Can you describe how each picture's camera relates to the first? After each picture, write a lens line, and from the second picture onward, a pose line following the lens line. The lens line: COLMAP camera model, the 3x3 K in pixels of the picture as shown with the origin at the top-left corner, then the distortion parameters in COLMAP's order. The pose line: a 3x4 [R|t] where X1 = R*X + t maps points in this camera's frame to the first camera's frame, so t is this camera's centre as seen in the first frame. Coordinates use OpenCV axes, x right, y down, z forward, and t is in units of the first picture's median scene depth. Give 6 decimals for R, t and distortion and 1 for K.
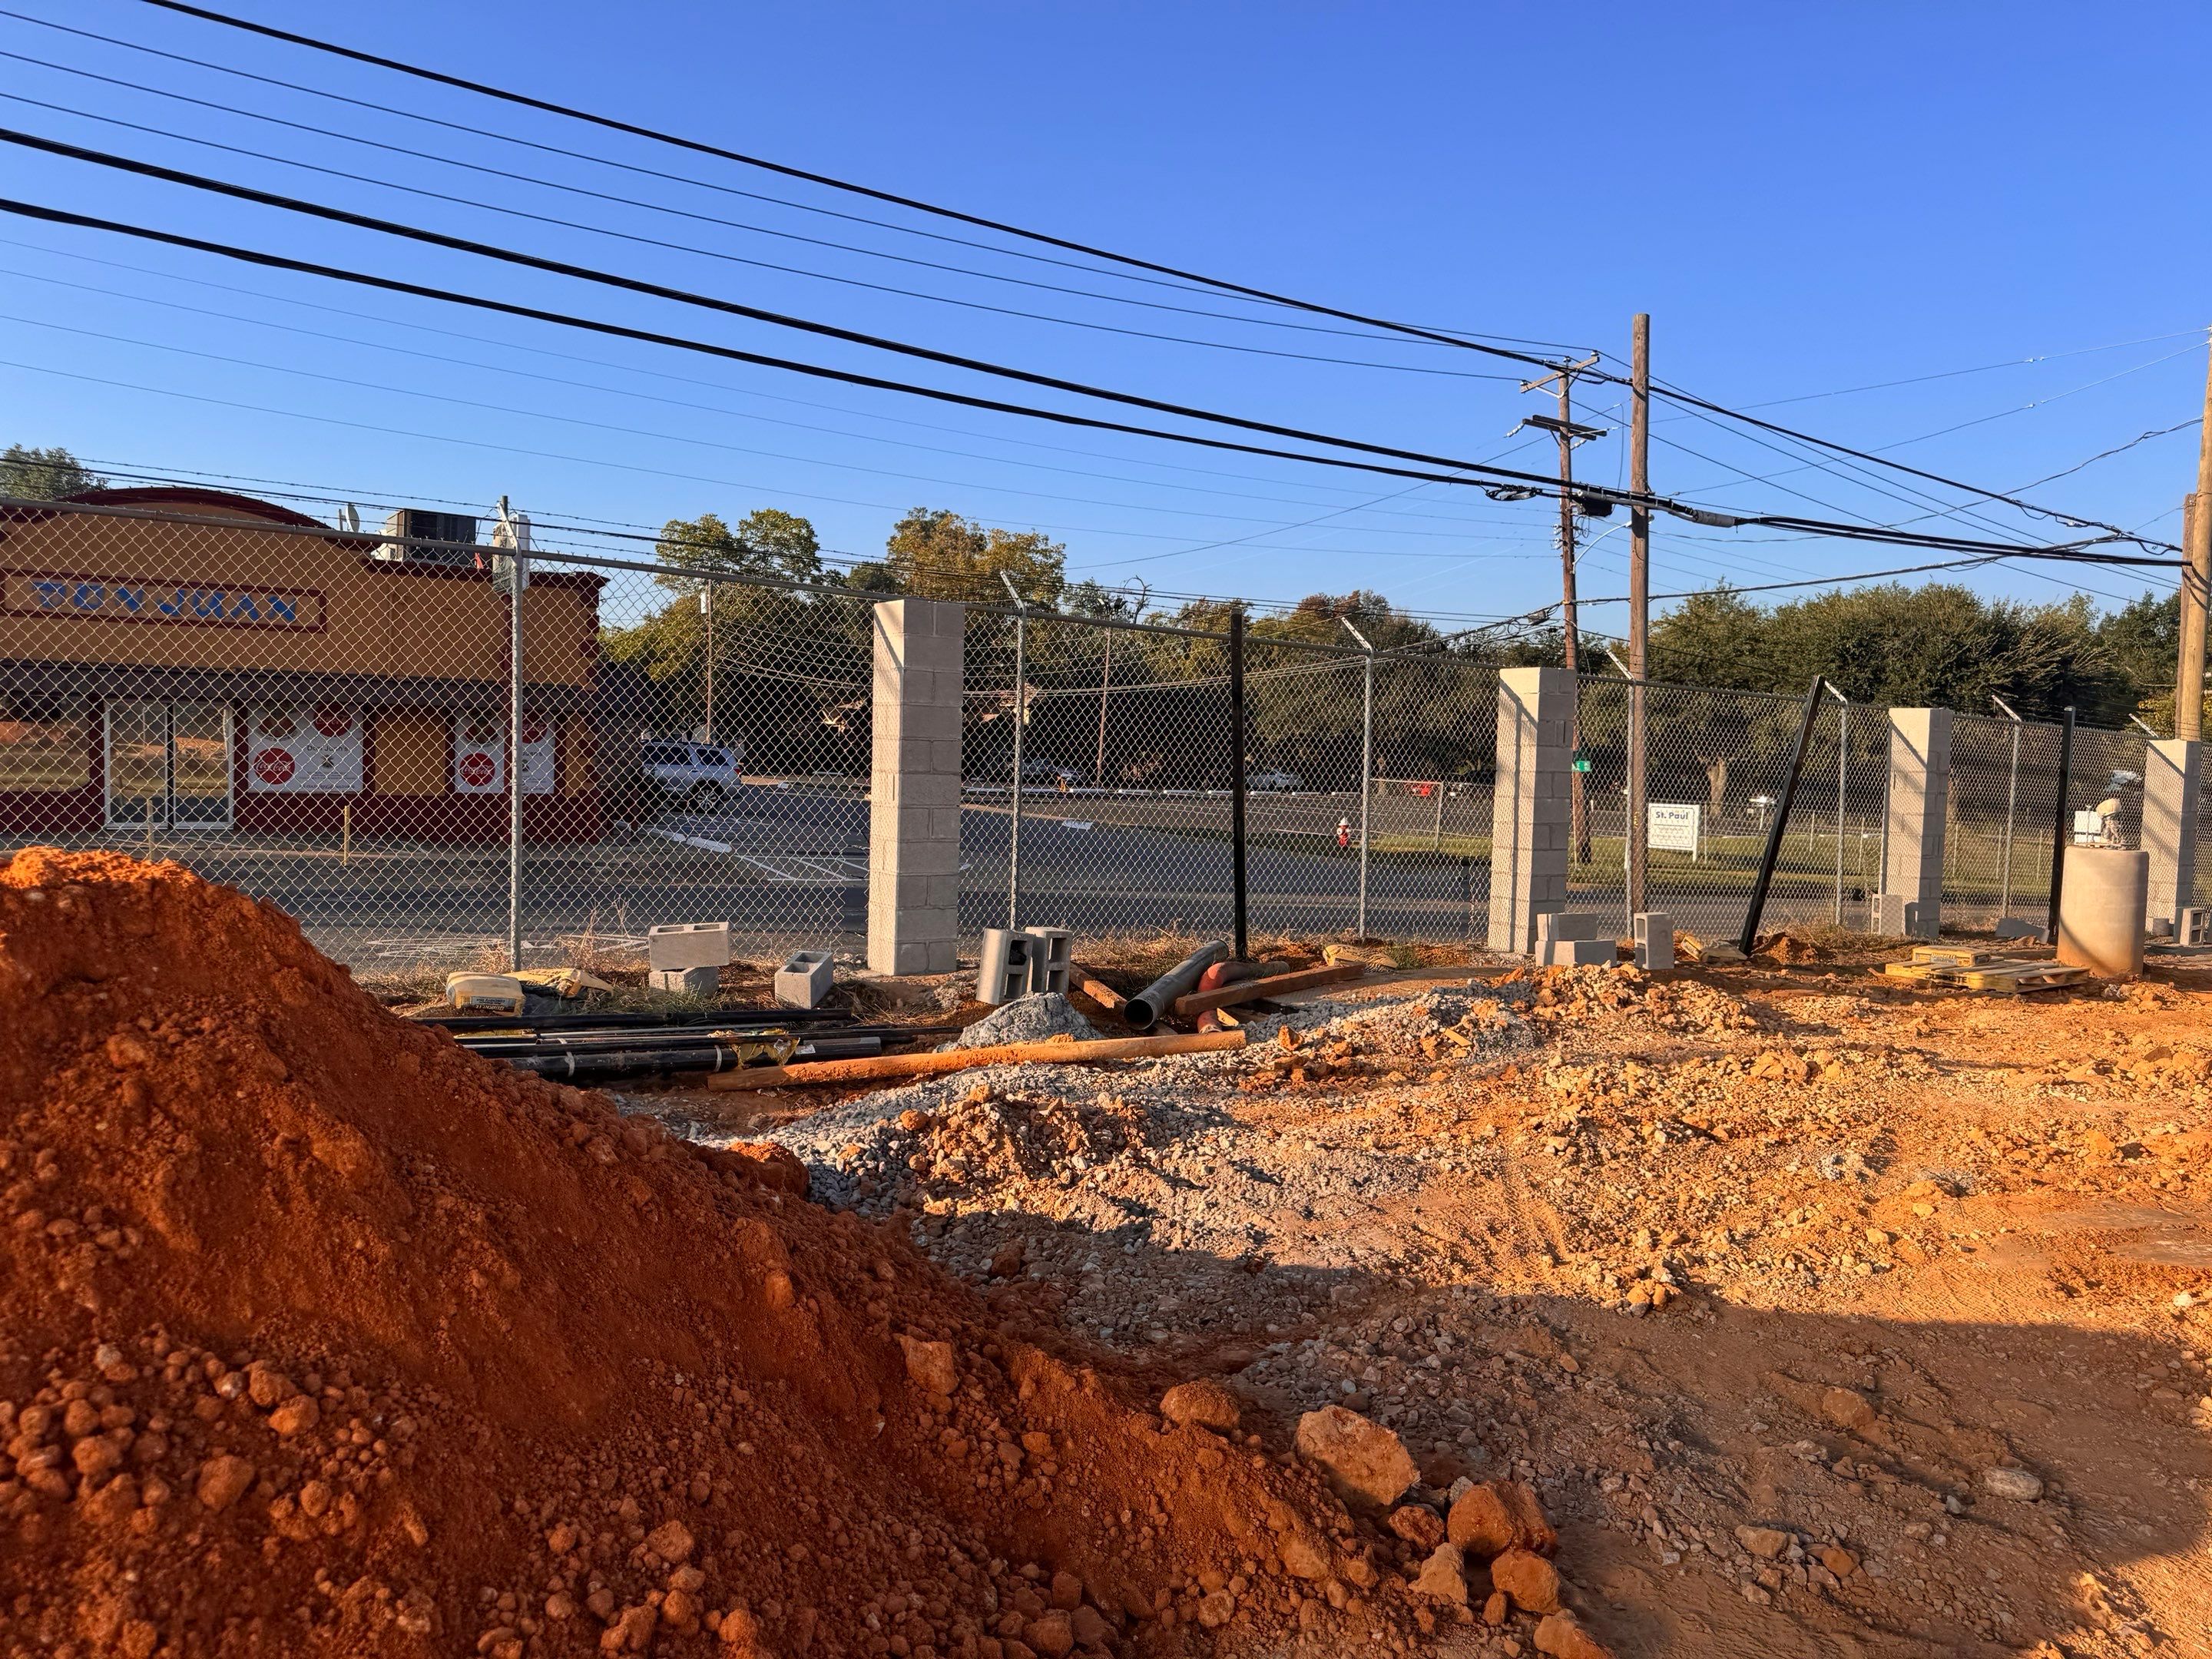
lens RADIAL K [[1523.1, 0, 1100.8], [0, 1523.1, 803.7], [0, 0, 1]] dist [0.114813, -0.224692]
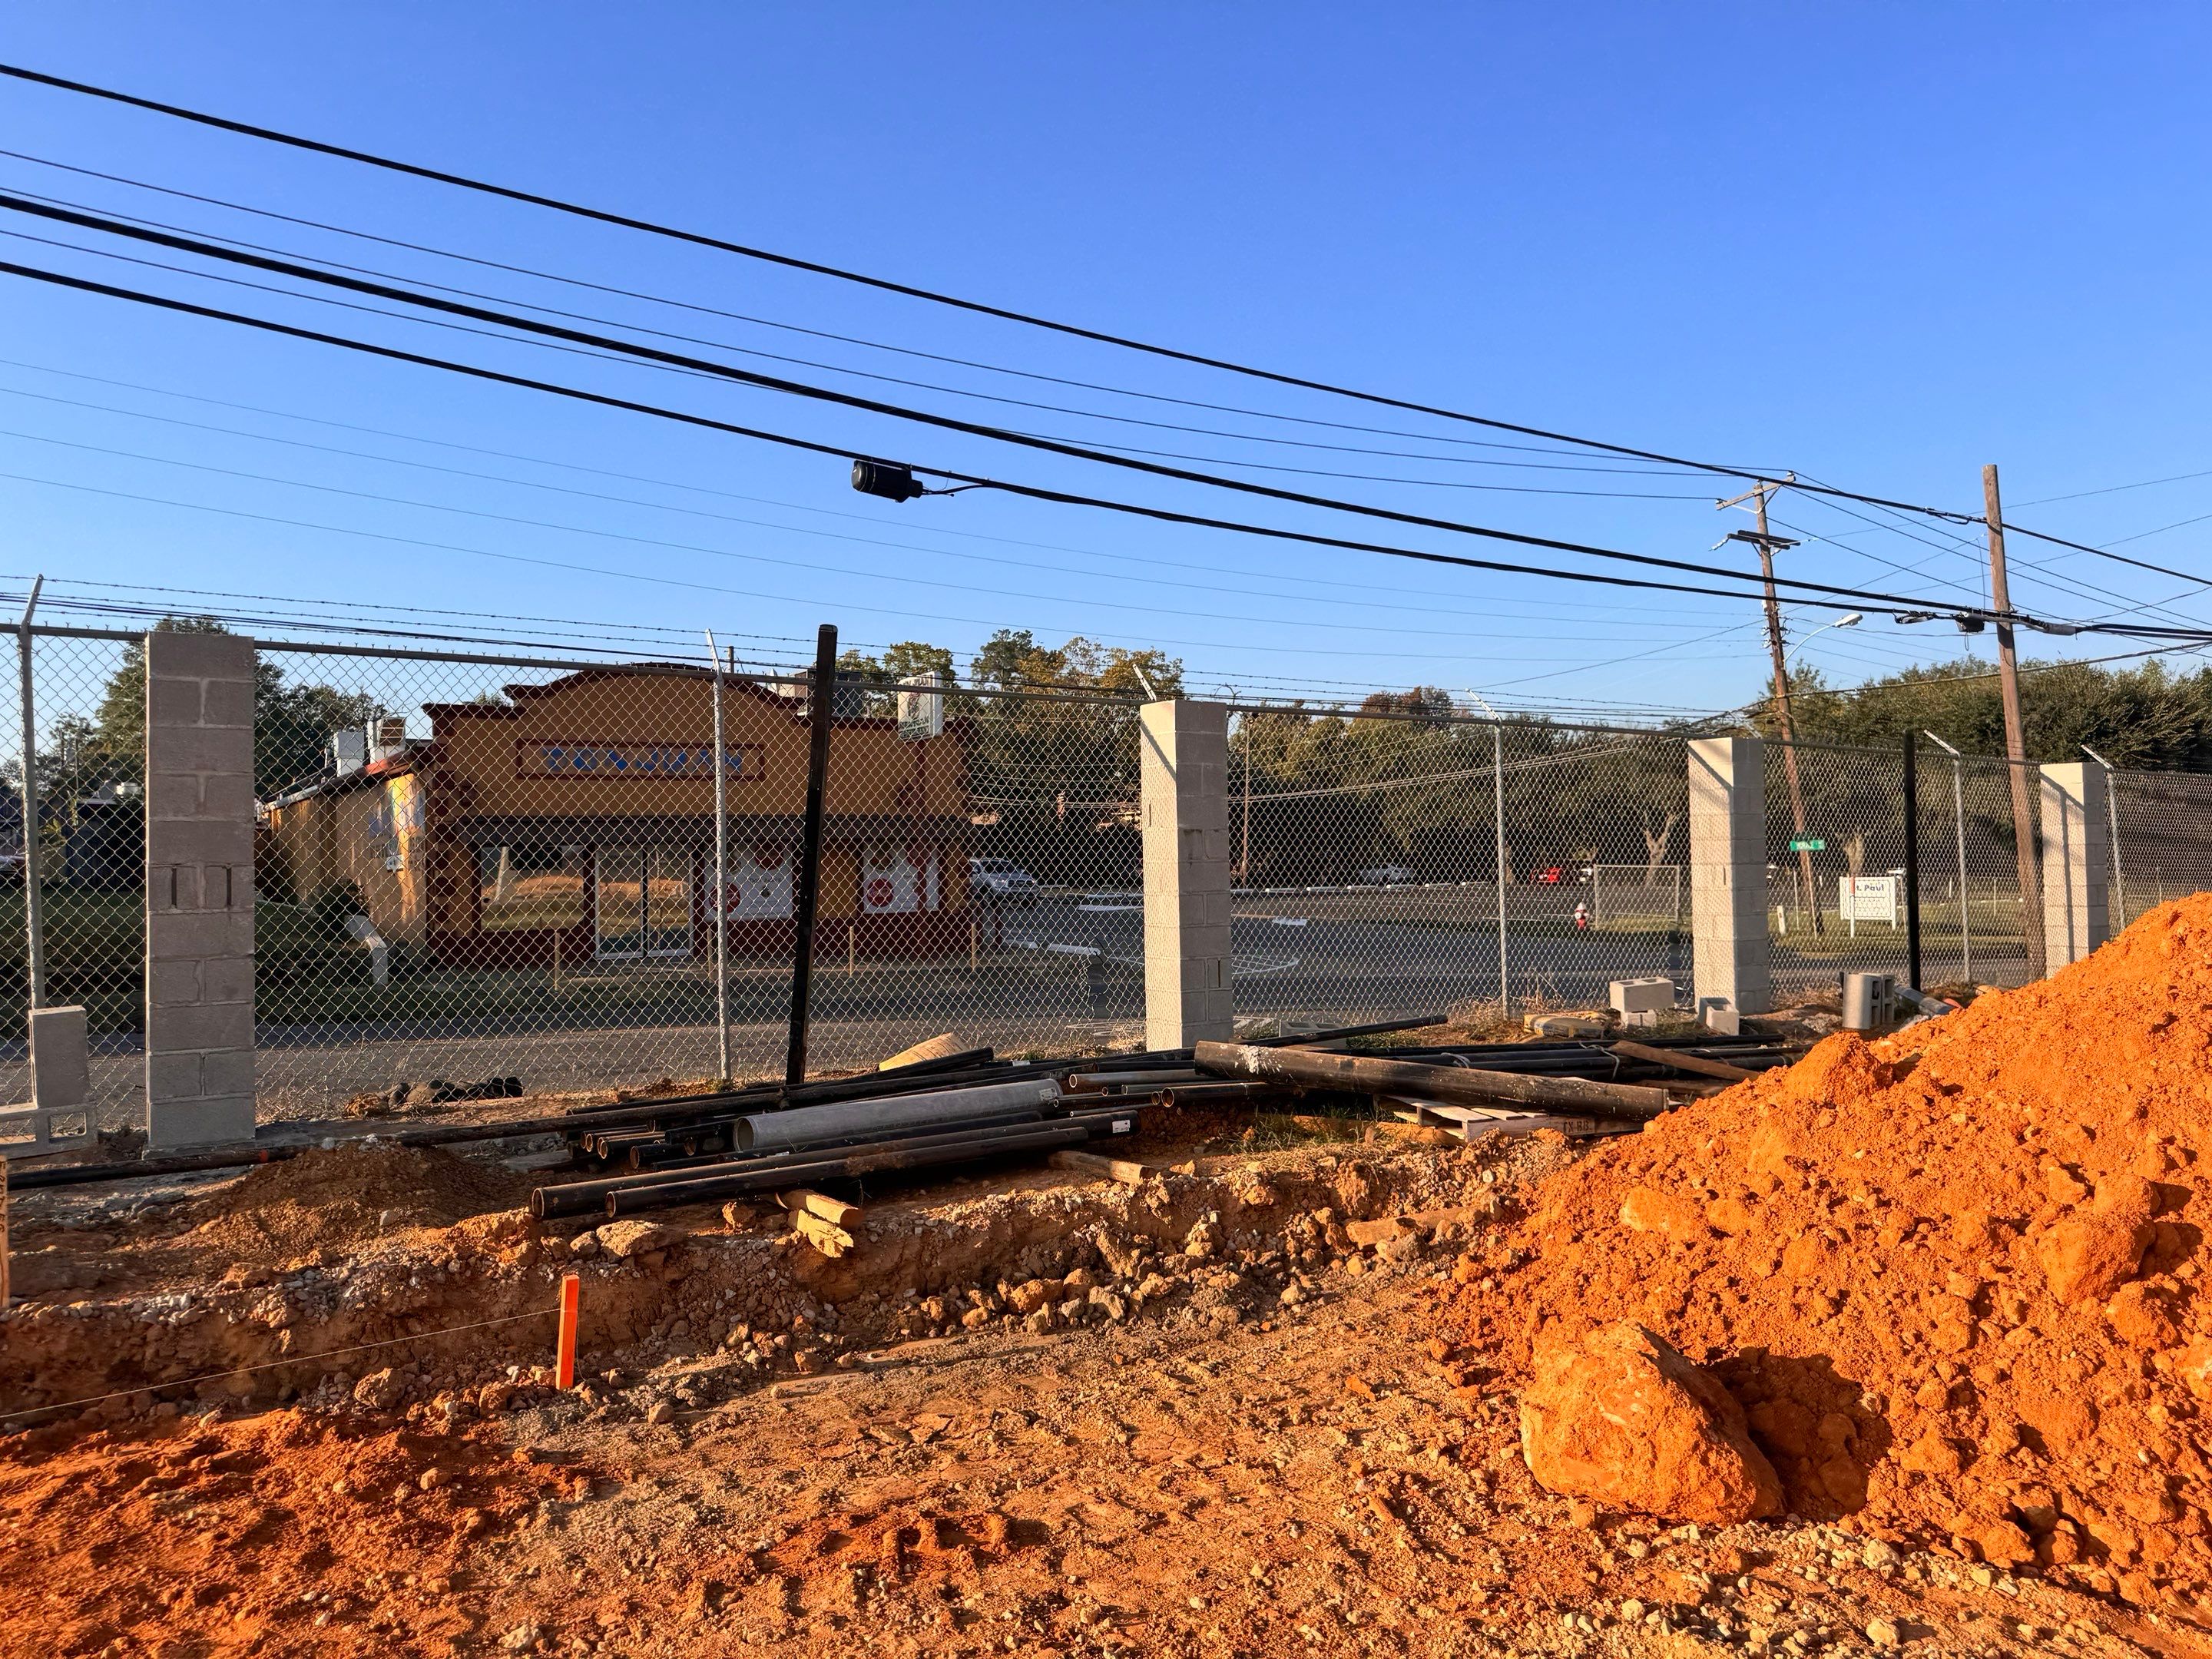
lens RADIAL K [[1483.8, 0, 1106.0], [0, 1483.8, 829.5], [0, 0, 1]] dist [-0.030490, -0.000570]
pose [[0.997421, -0.046847, -0.054377, -0.204092], [0.043940, 0.997601, -0.053495, -0.001778], [0.056752, 0.050968, 0.997086, -0.114348]]
